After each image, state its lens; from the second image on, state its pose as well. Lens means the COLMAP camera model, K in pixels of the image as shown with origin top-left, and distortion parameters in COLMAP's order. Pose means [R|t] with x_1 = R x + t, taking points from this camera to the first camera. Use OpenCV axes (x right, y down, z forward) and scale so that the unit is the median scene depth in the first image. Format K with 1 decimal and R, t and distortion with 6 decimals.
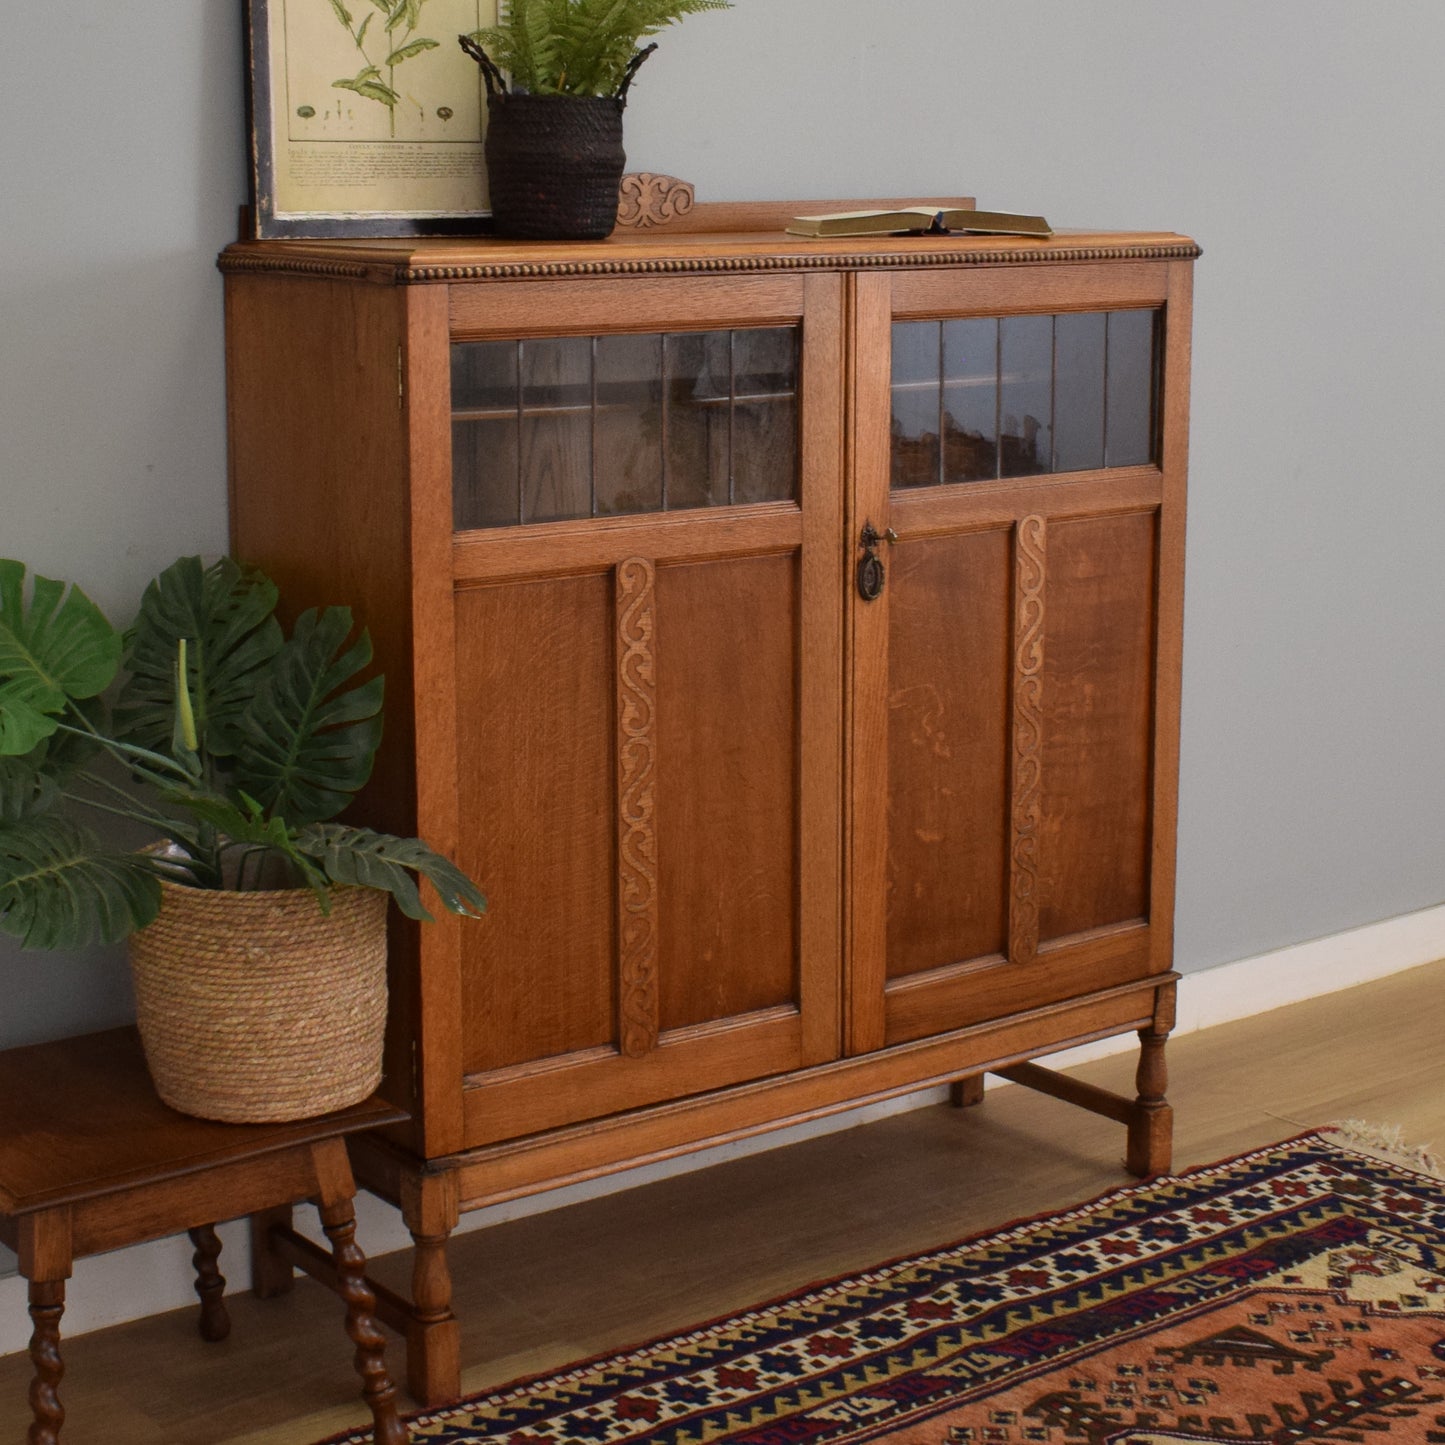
lens RADIAL K [[2757.8, 0, 723.9], [0, 2757.8, 649.3], [0, 0, 1]] dist [-0.054907, -0.152006]
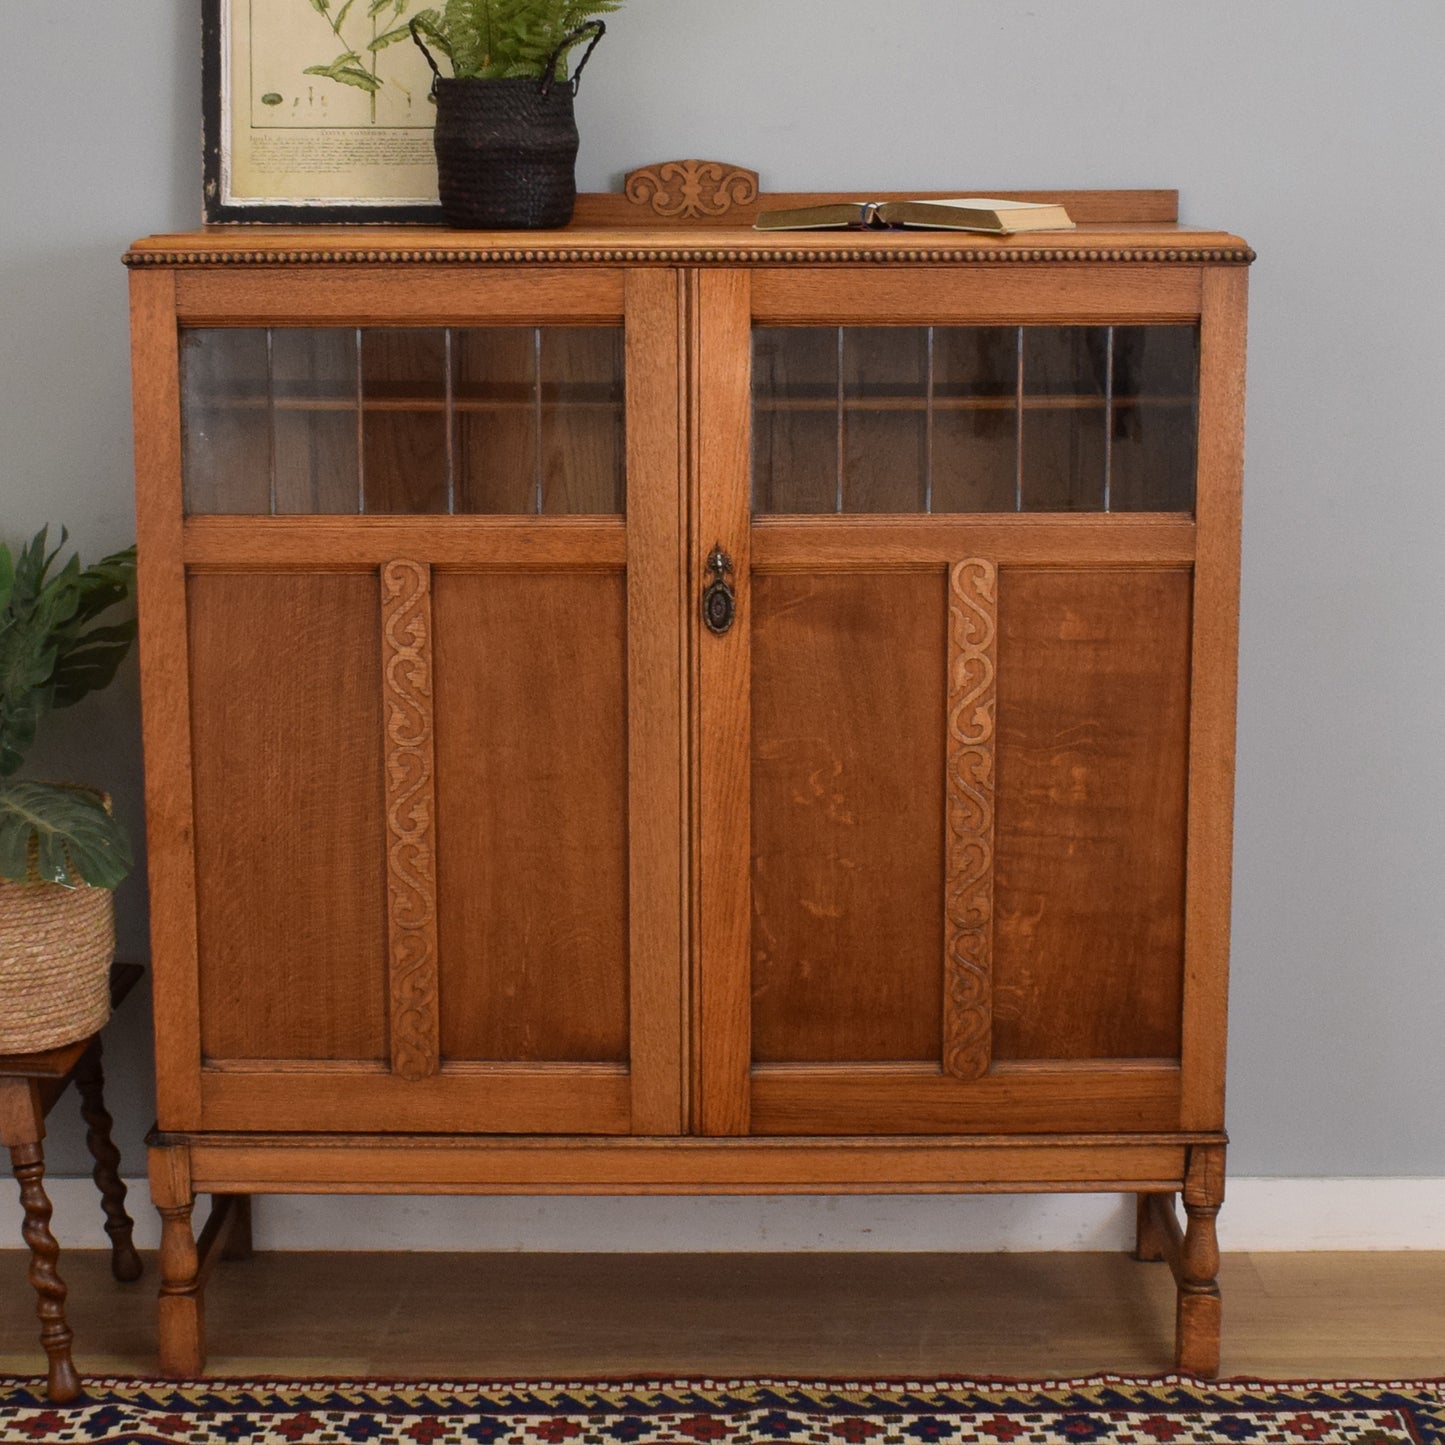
lens RADIAL K [[3087.4, 0, 722.5], [0, 3087.4, 722.5], [0, 0, 1]] dist [-0.063866, -0.109843]
pose [[0.790347, 0.110275, -0.602654, 0.672175], [-0.105500, 0.993470, 0.043430, -0.033227], [0.603508, 0.029255, 0.796820, 0.199255]]
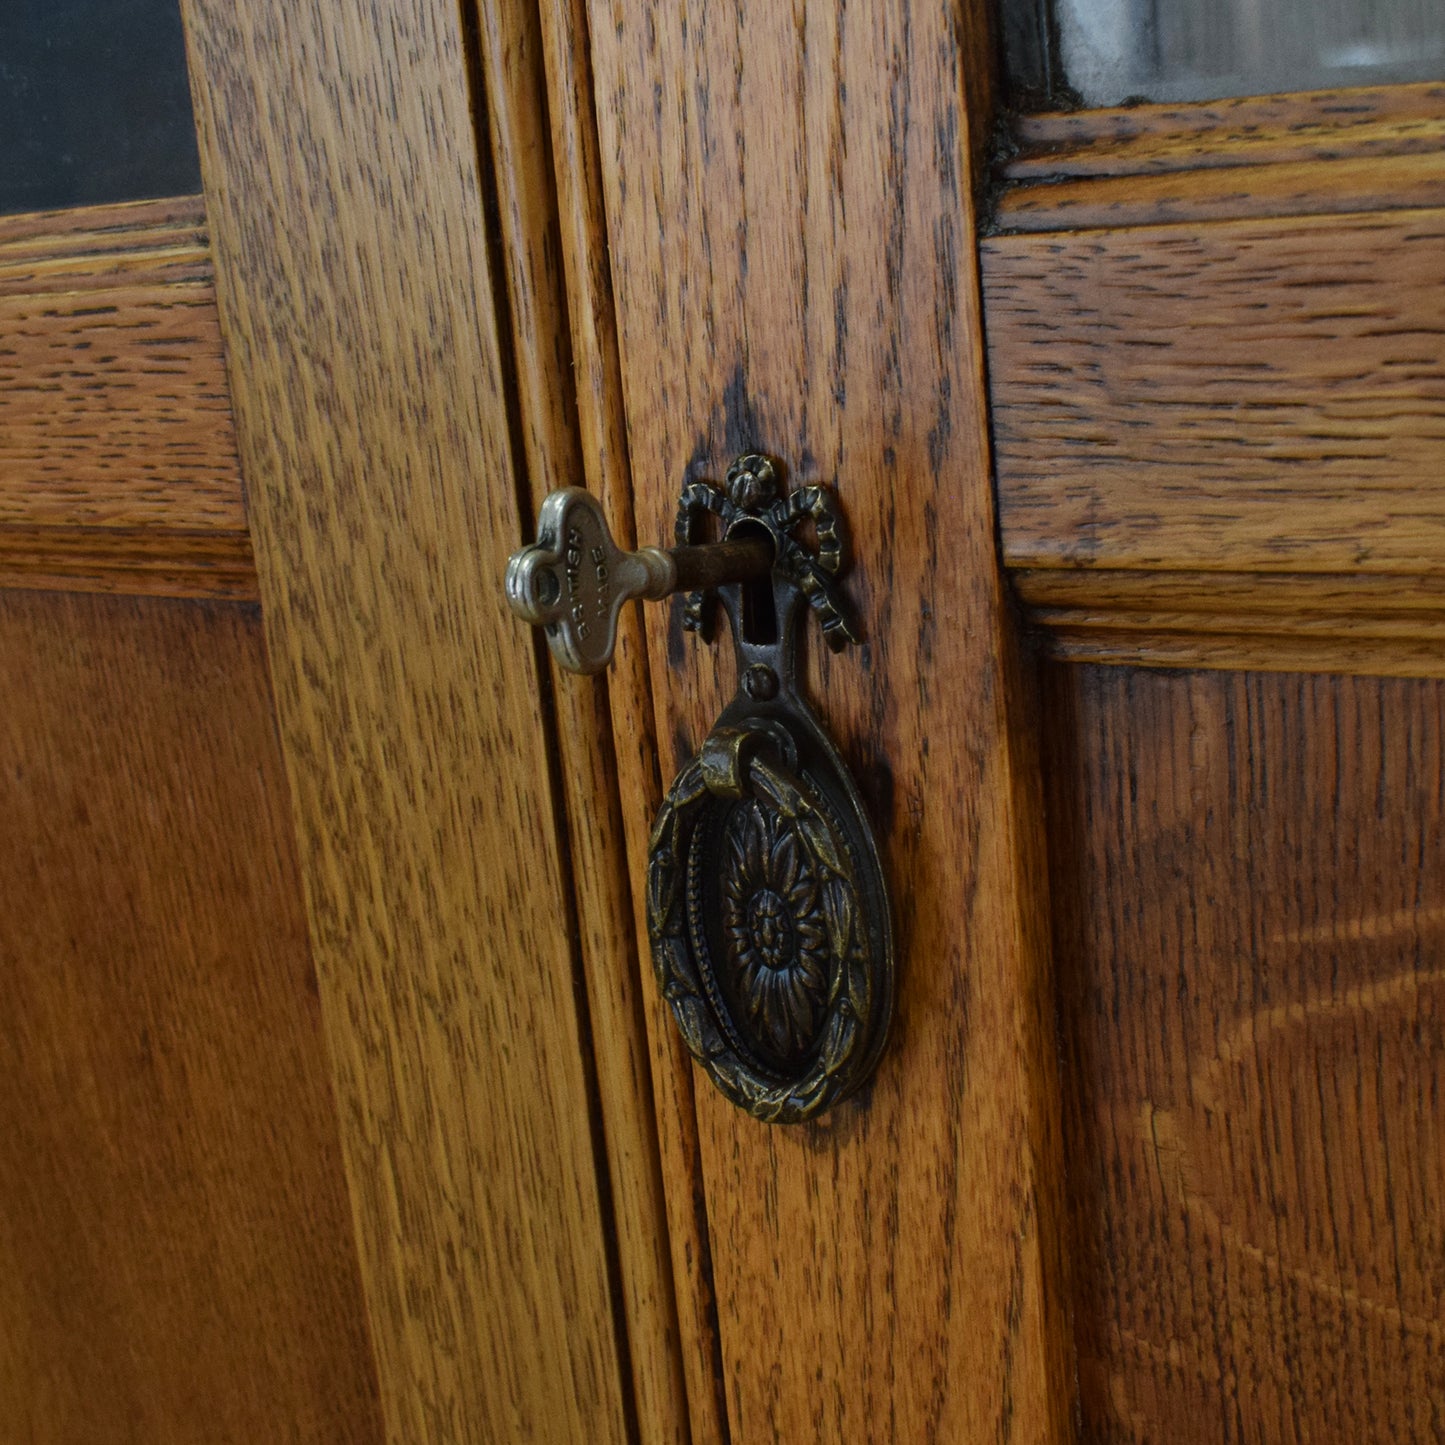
lens RADIAL K [[2224.4, 0, 722.5], [0, 2224.4, 722.5], [0, 0, 1]] dist [-0.021320, -0.040392]
pose [[0.300476, 0.205730, -0.931338, 0.134878], [-0.077692, 0.978495, 0.191081, -0.050993], [0.950620, 0.014942, 0.309997, 0.978566]]
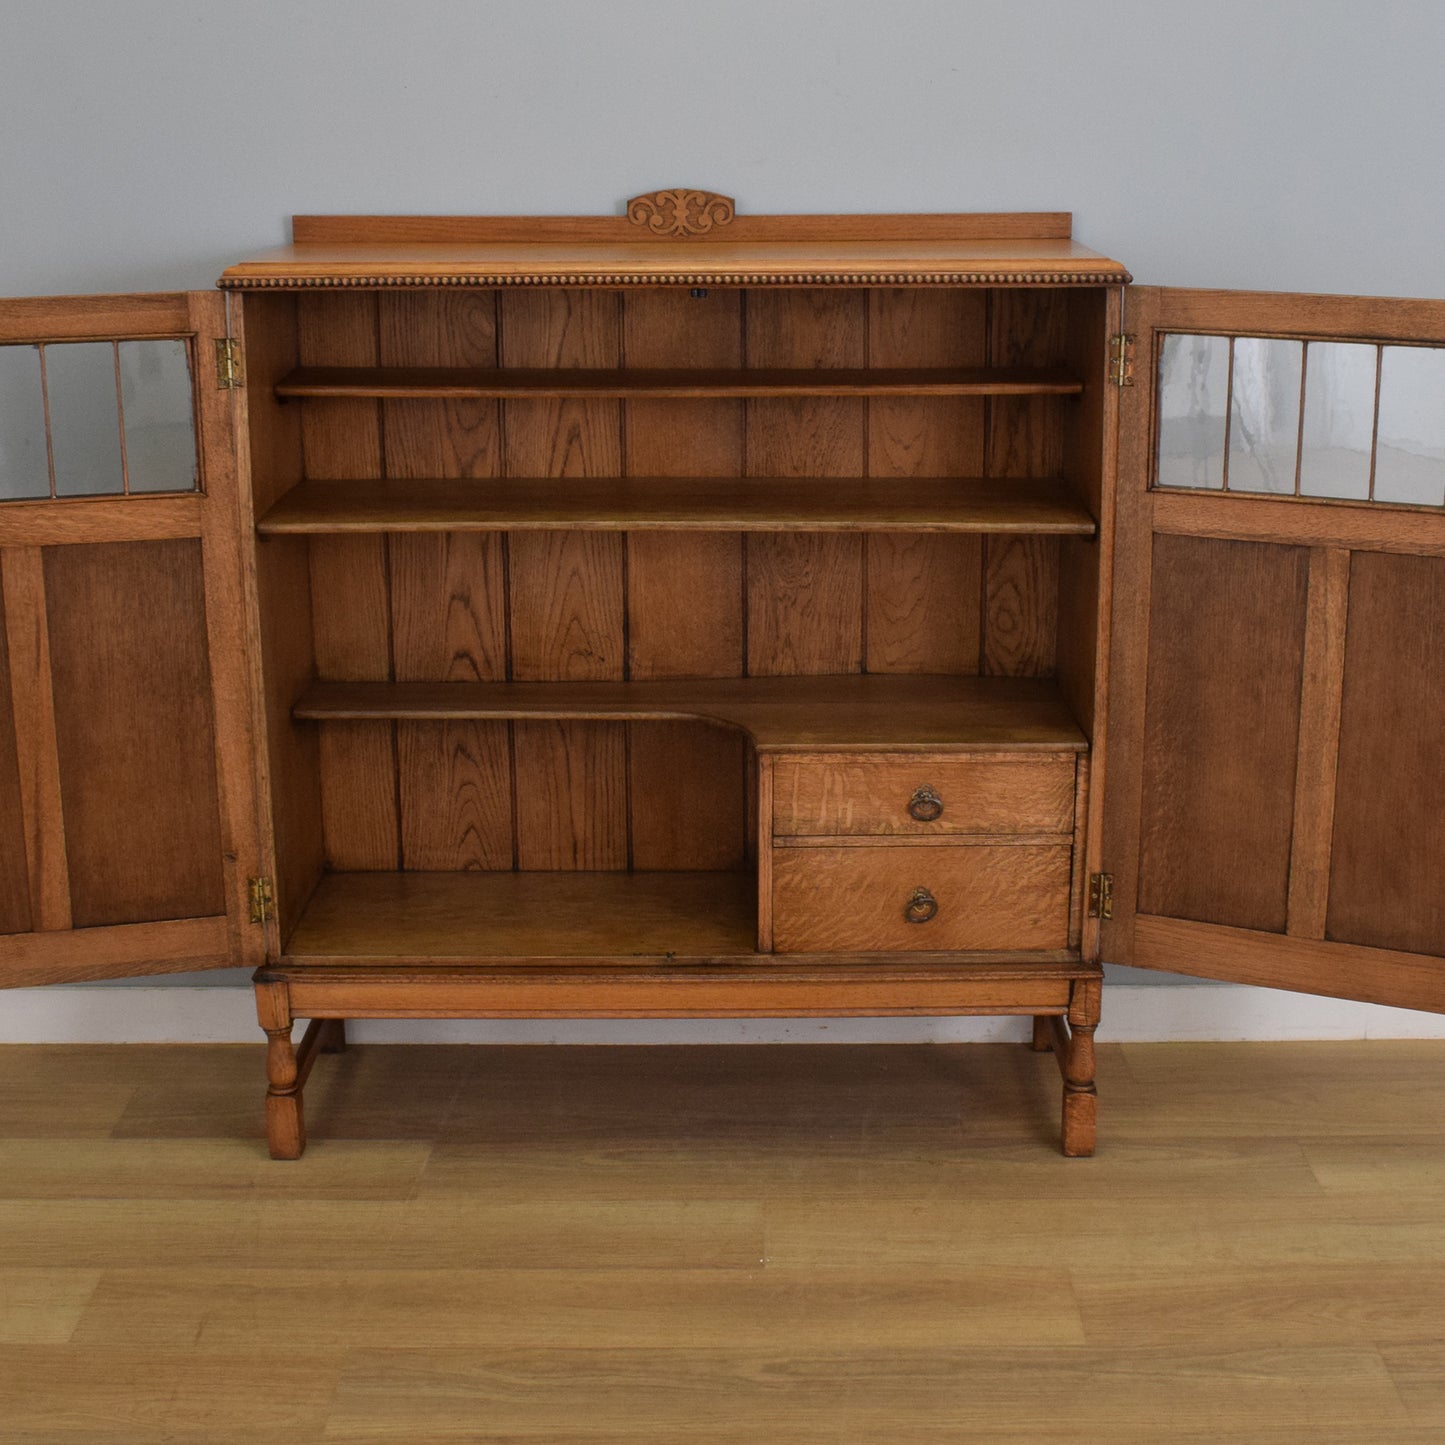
lens RADIAL K [[2296.6, 0, 753.0], [0, 2296.6, 714.7], [0, 0, 1]] dist [-0.054342, -0.142842]
pose [[0.793481, 0.158469, -0.587601, 0.637448], [-0.103324, 0.986566, 0.126539, -0.086233], [0.599760, -0.039693, 0.799195, 0.261951]]
